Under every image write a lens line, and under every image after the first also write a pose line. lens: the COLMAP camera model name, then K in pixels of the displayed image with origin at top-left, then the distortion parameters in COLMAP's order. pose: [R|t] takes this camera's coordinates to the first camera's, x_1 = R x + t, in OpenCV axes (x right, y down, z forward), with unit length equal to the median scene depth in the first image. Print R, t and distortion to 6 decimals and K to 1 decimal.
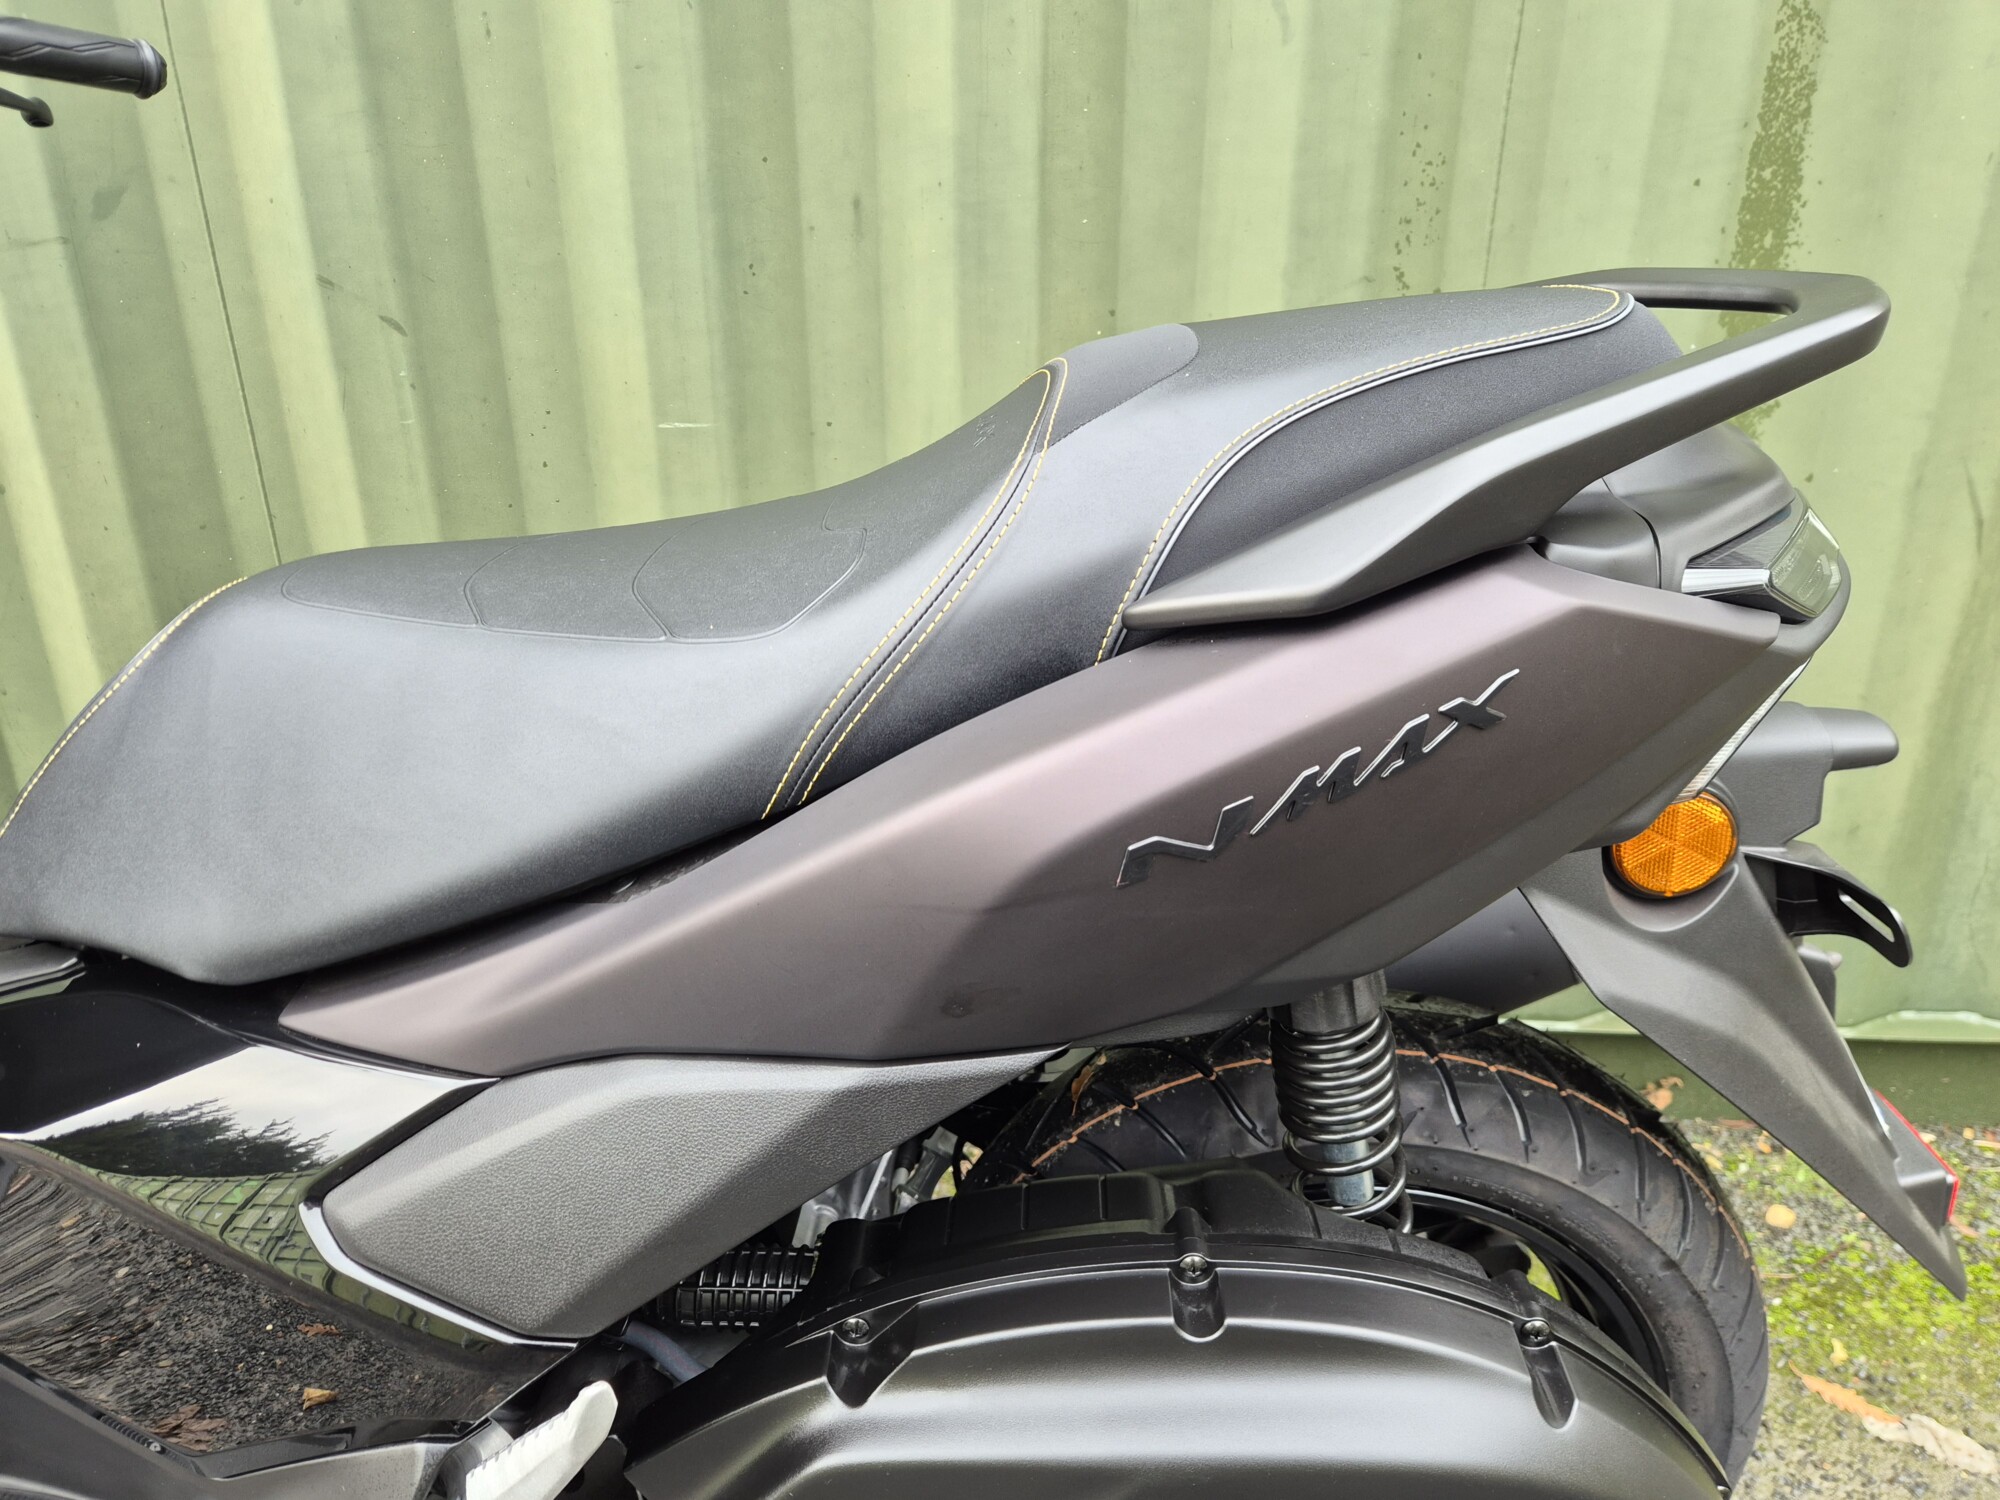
lens RADIAL K [[1342.7, 0, 1008.1], [0, 1342.7, 748.4], [0, 0, 1]] dist [0.077111, -0.065146]
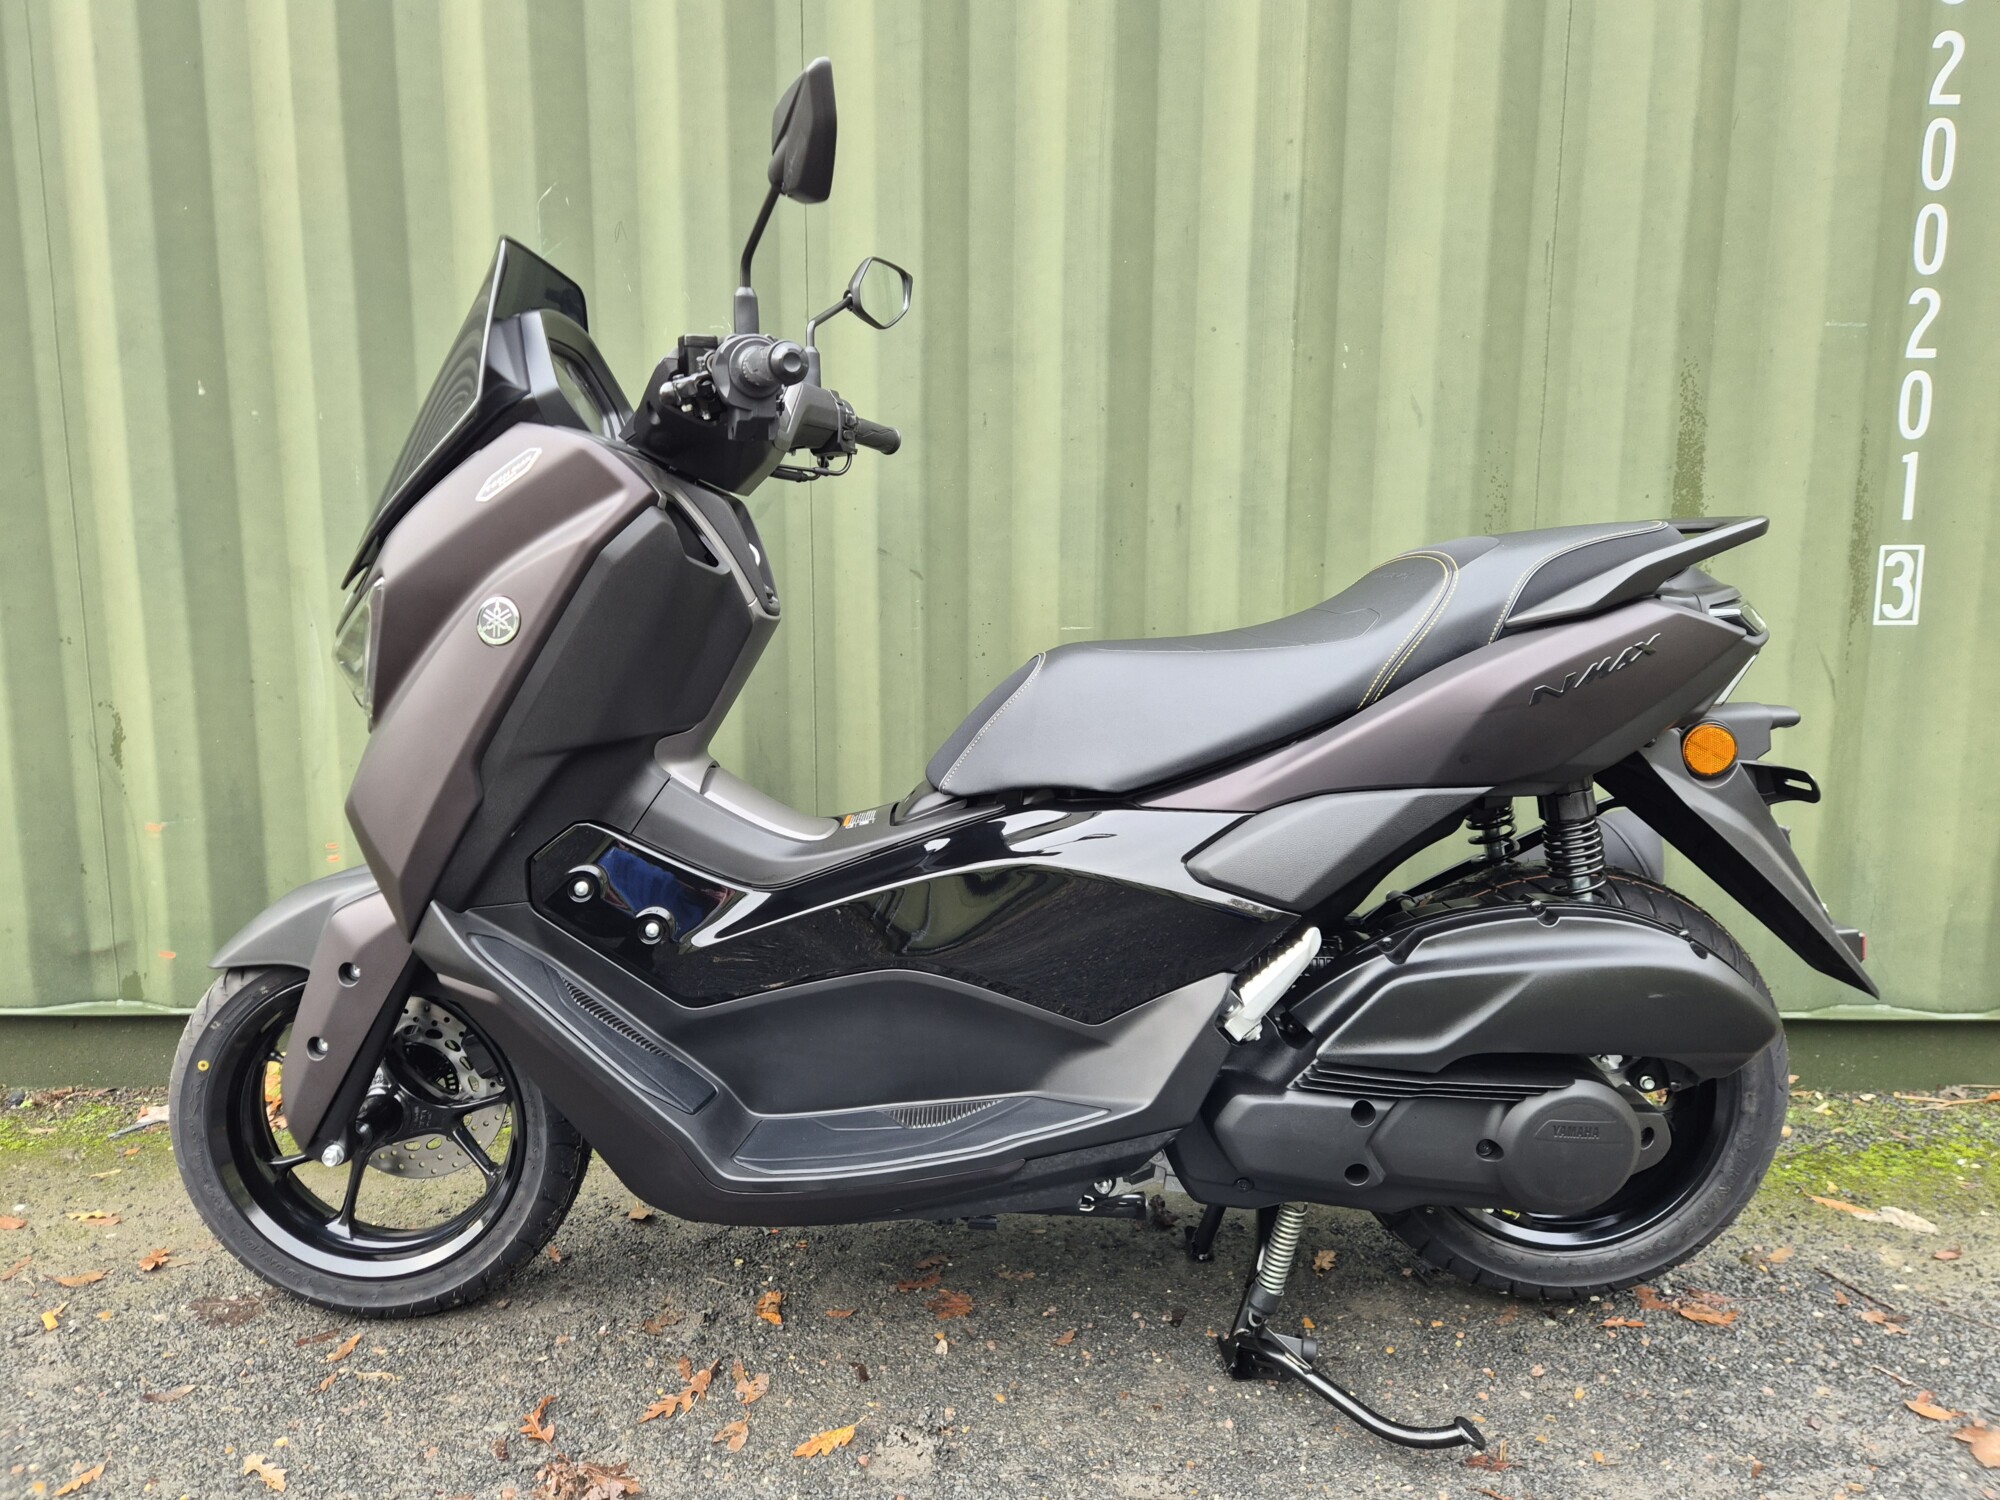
lens RADIAL K [[1342.7, 0, 975.6], [0, 1342.7, 735.7], [0, 0, 1]] dist [0.077111, -0.065146]
pose [[0.999345, -0.004737, 0.035866, -0.446209], [0.013290, 0.970143, -0.242170, 0.317285], [-0.033648, 0.242488, 0.969571, -0.640715]]
